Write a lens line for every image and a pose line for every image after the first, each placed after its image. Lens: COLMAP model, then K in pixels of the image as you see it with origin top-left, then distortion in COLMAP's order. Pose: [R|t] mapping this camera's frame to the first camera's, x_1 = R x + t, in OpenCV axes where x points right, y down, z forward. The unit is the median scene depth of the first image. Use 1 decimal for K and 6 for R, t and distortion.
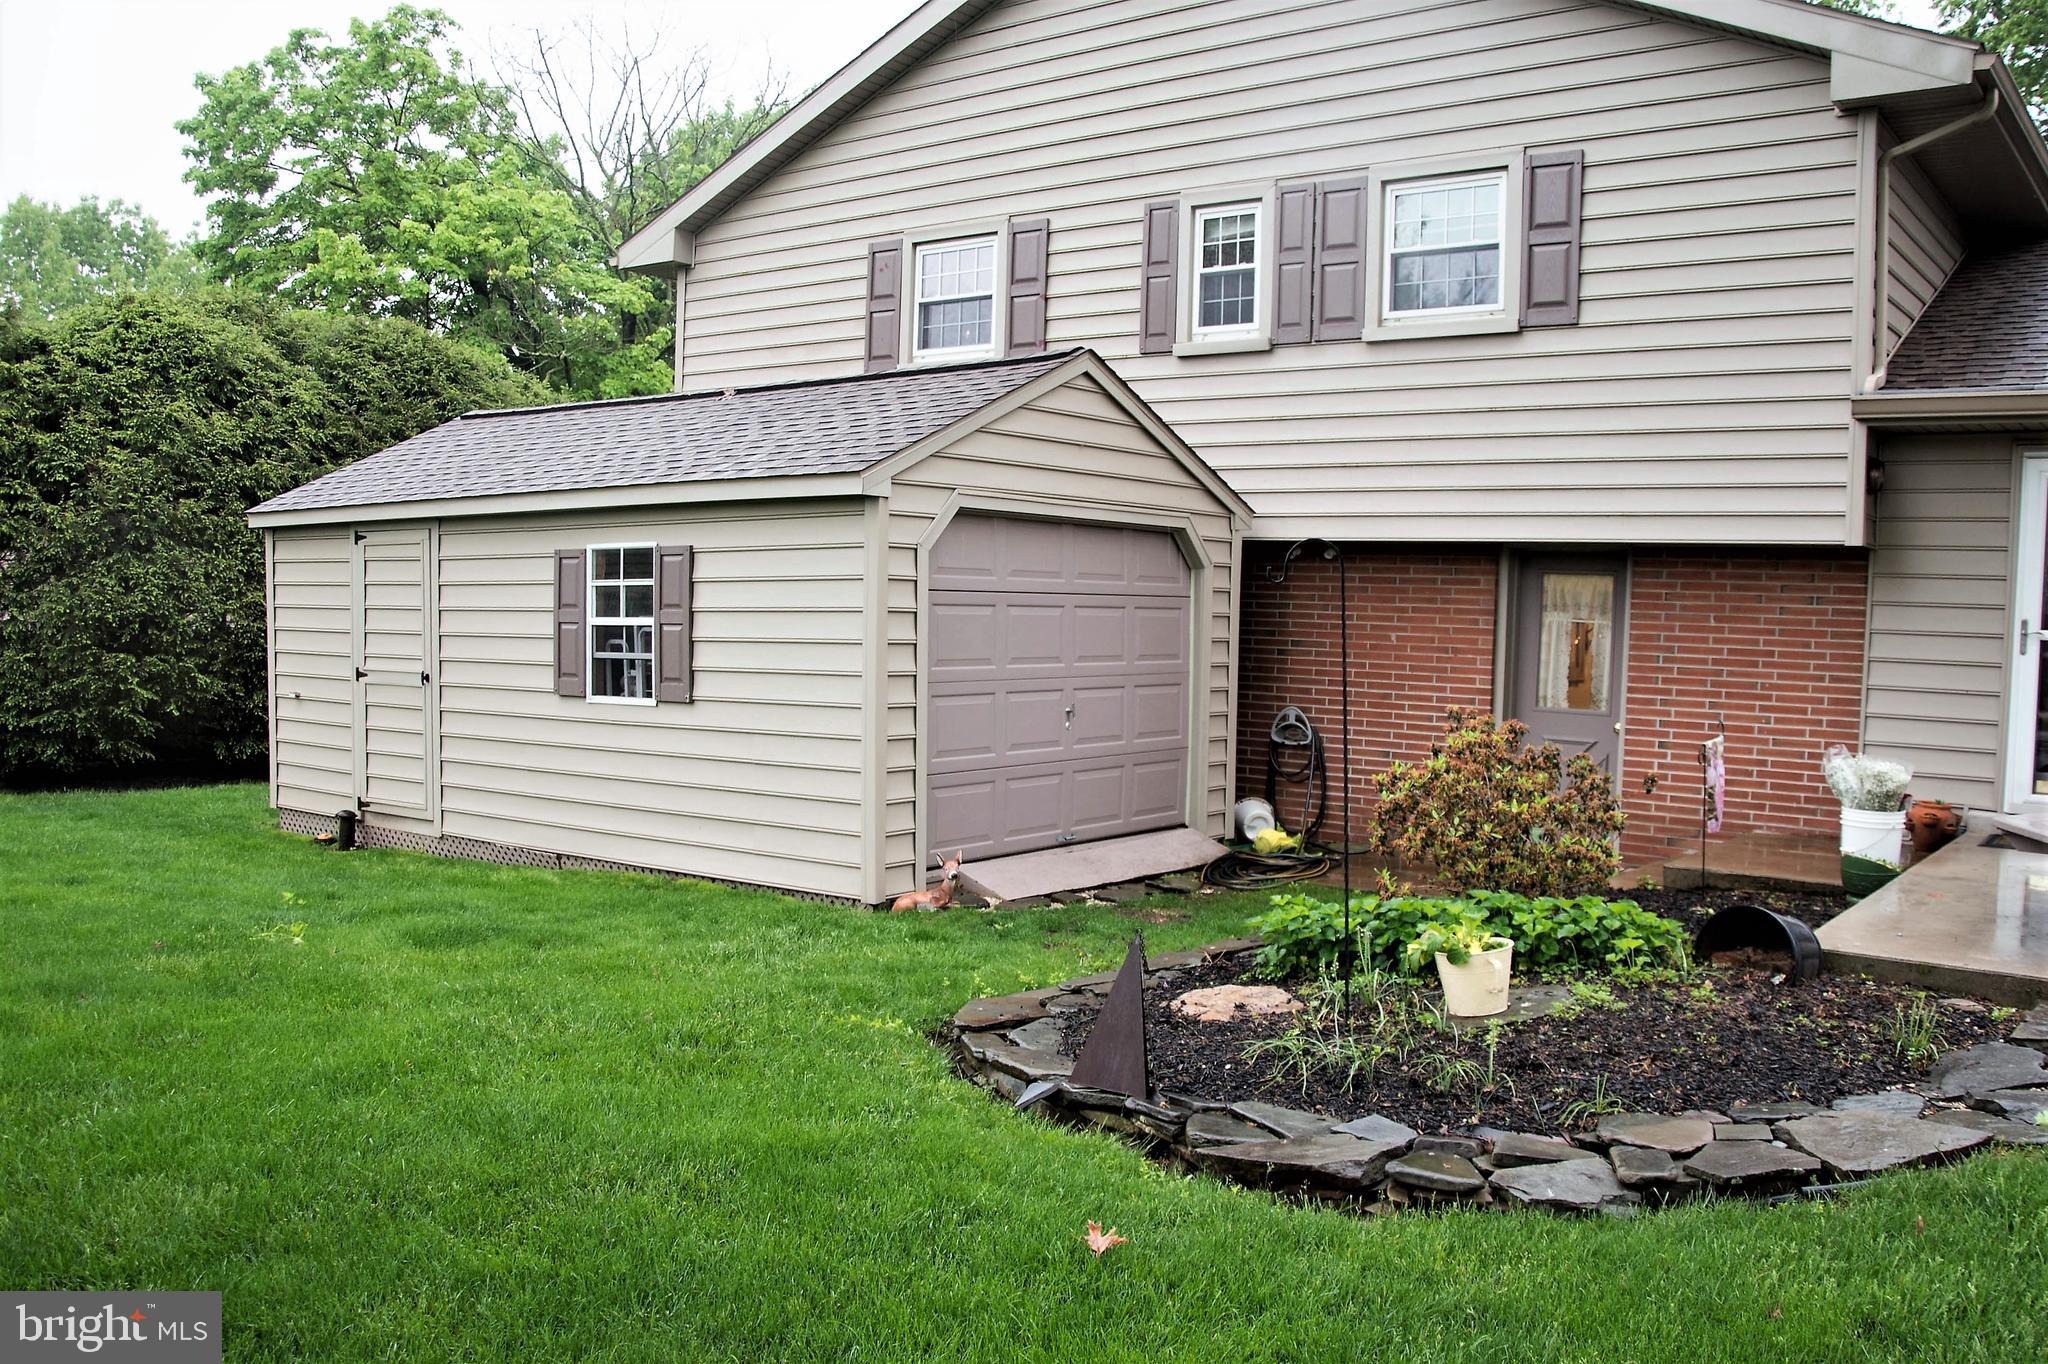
lens RADIAL K [[1694.3, 0, 1038.0], [0, 1694.3, 690.2], [0, 0, 1]] dist [-0.106433, 0.012304]
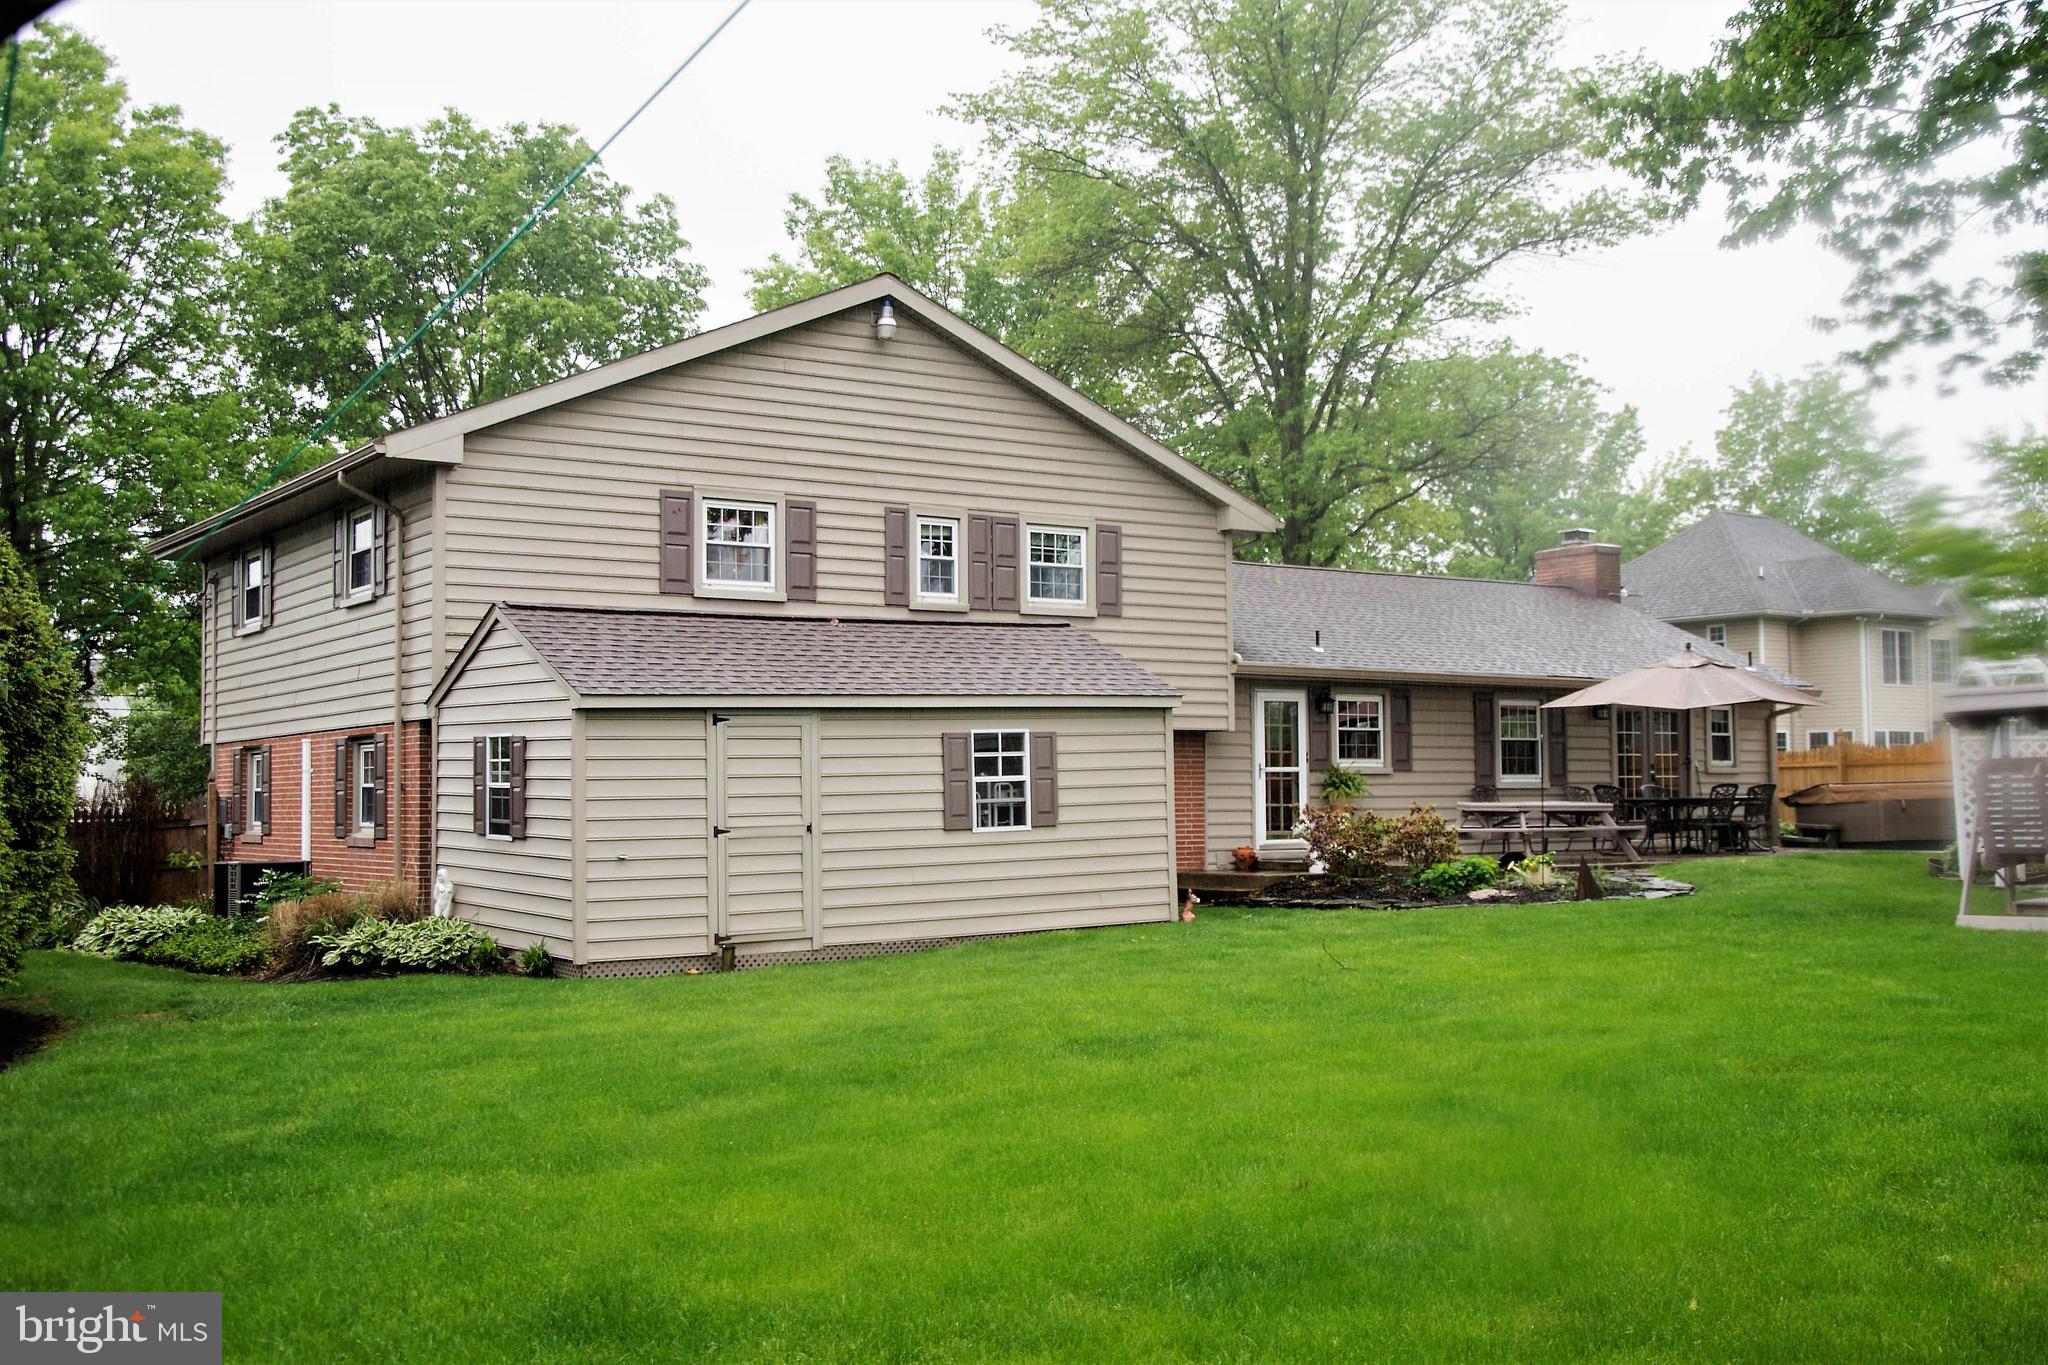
lens RADIAL K [[2190.7, 0, 1025.3], [0, 2190.7, 685.0], [0, 0, 1]] dist [-0.009643, 0.000000]
pose [[0.310780, 0.020512, 0.950261, -2.131230], [0.067723, 0.996748, -0.043663, -0.036026], [-0.948066, 0.077924, 0.308380, 0.324430]]
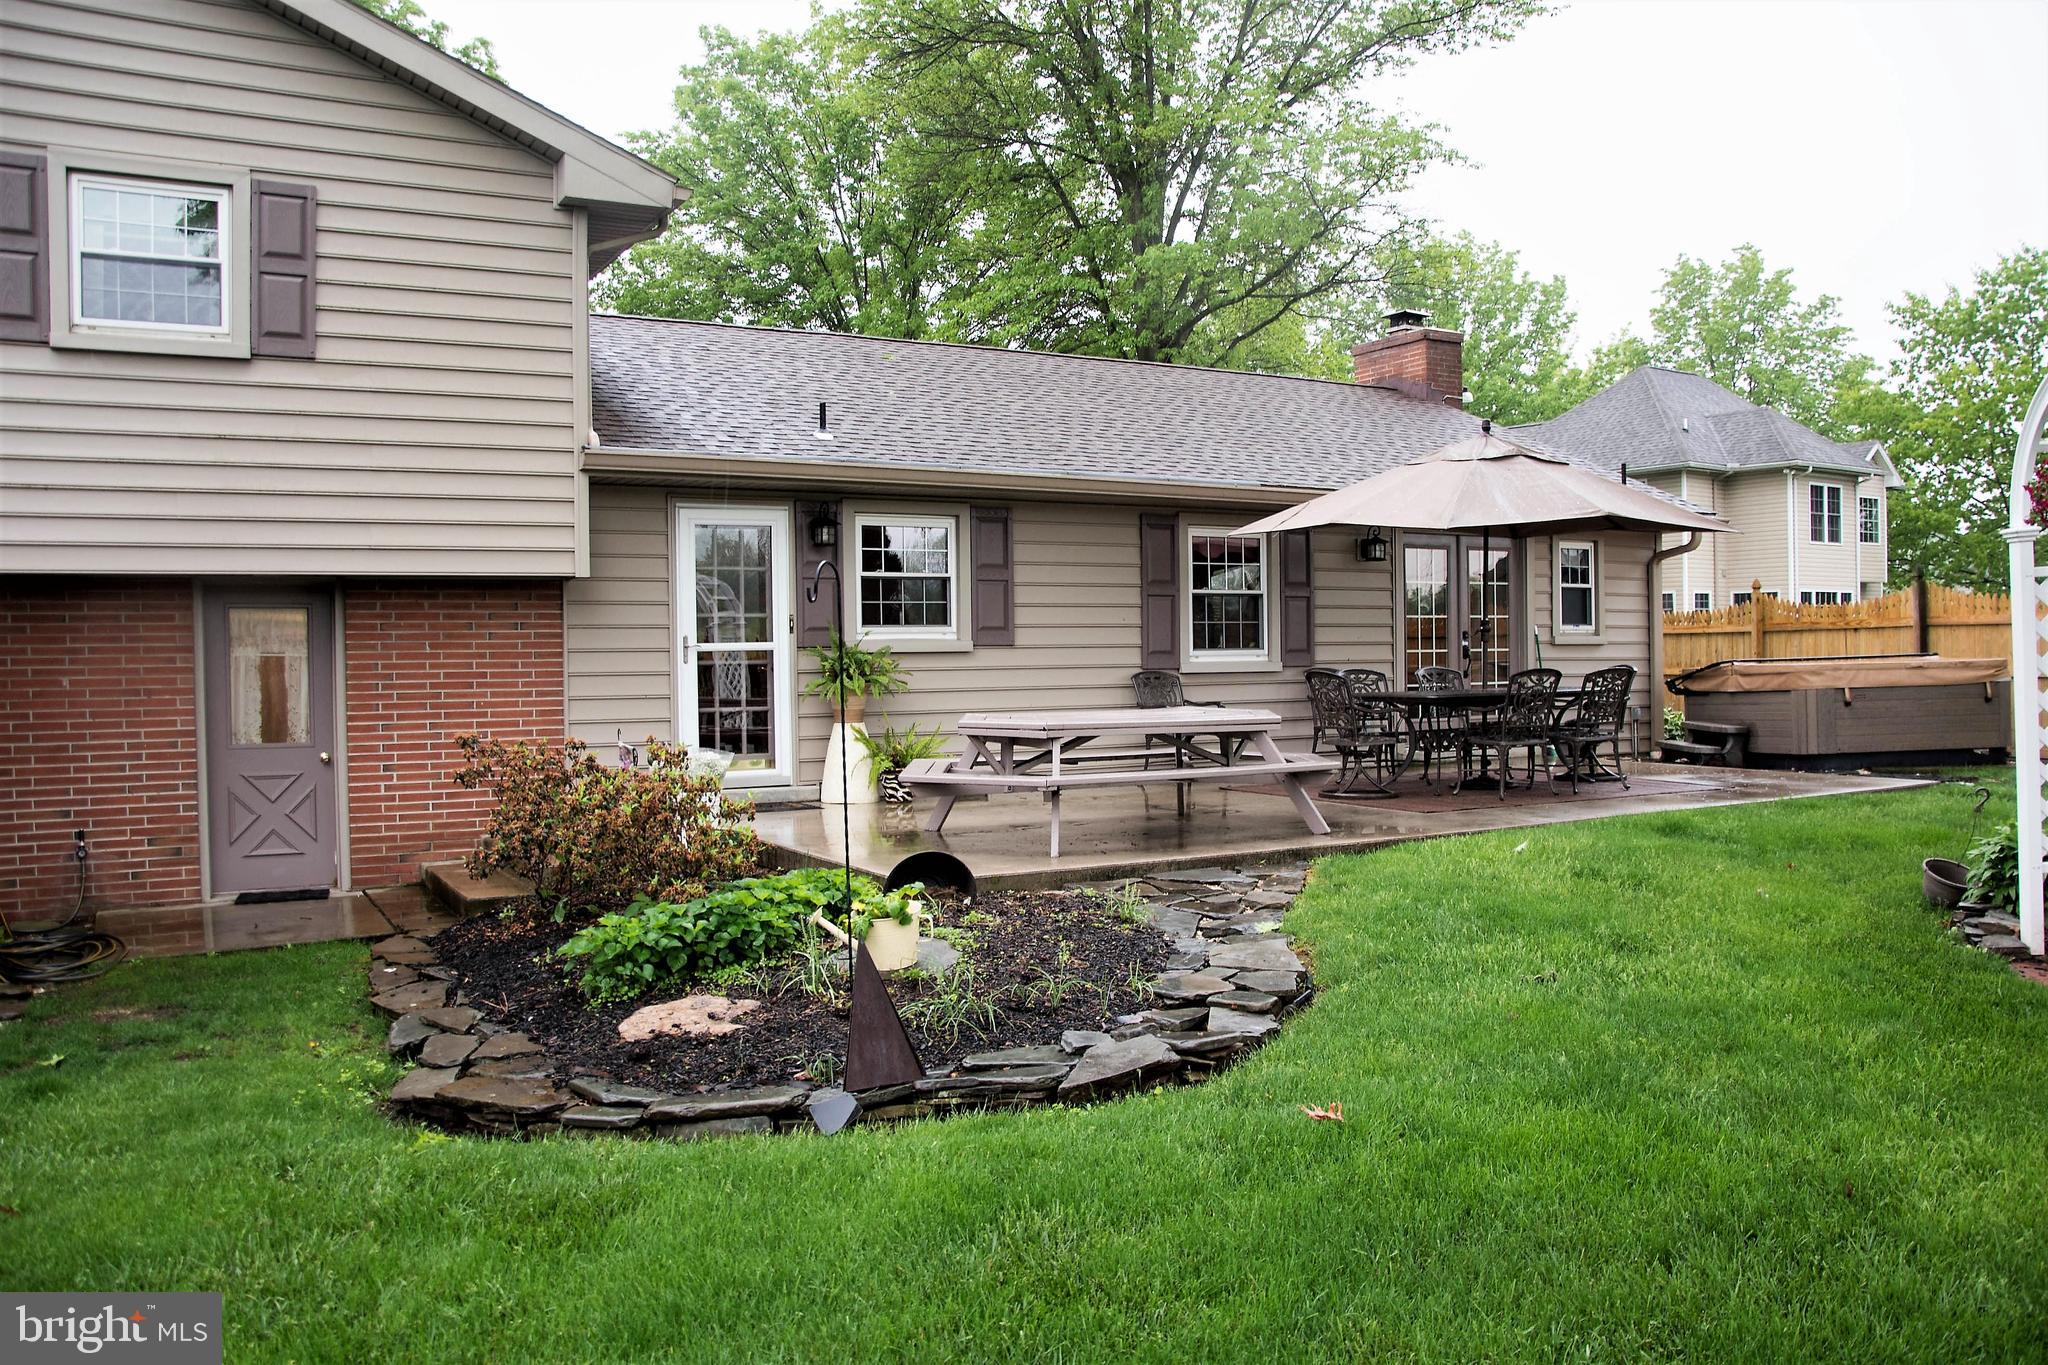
lens RADIAL K [[1610.2, 0, 1032.3], [0, 1610.2, 697.0], [0, 0, 1]] dist [-0.138217, 0.096011]
pose [[0.387986, -0.057047, 0.919898, -0.388198], [0.073013, 0.996848, 0.031024, -0.013119], [-0.918769, 0.055128, 0.390928, 0.241772]]
